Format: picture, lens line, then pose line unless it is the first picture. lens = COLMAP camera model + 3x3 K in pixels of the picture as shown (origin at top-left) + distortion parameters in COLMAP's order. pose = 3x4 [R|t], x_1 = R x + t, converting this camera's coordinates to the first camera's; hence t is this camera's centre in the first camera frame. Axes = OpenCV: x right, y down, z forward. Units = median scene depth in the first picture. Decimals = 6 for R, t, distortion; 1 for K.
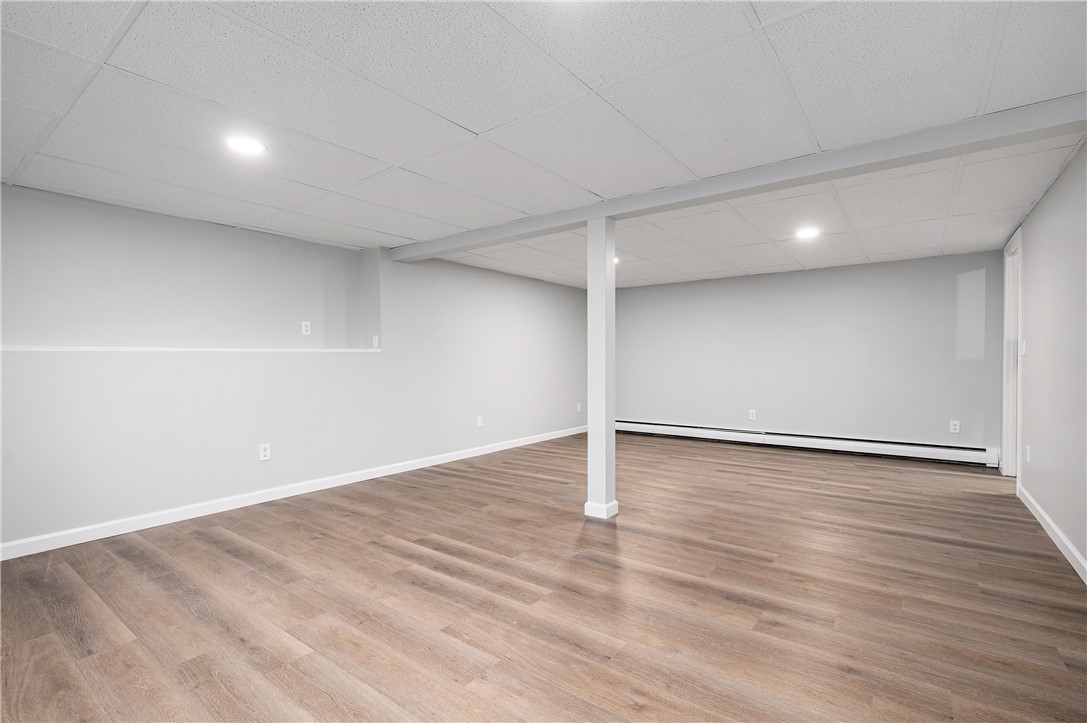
lens RADIAL K [[504.7, 0, 542.8], [0, 504.7, 351.4], [0, 0, 1]] dist [-0.000030, 0.000129]
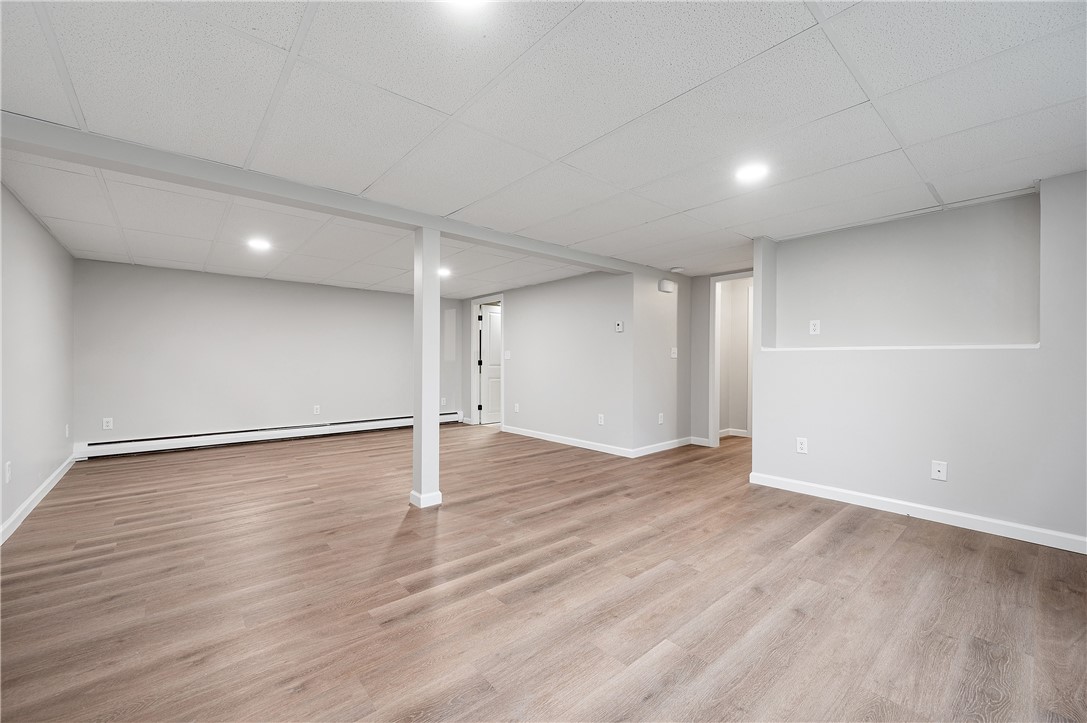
lens RADIAL K [[431.6, 0, 539.0], [0, 431.6, 353.5], [0, 0, 1]] dist [0.000668, 0.000228]
pose [[0.211624, 0.023108, 0.977078, -0.862690], [-0.022680, 0.999567, -0.018728, 0.016761], [-0.977088, -0.018196, 0.212057, 0.667611]]
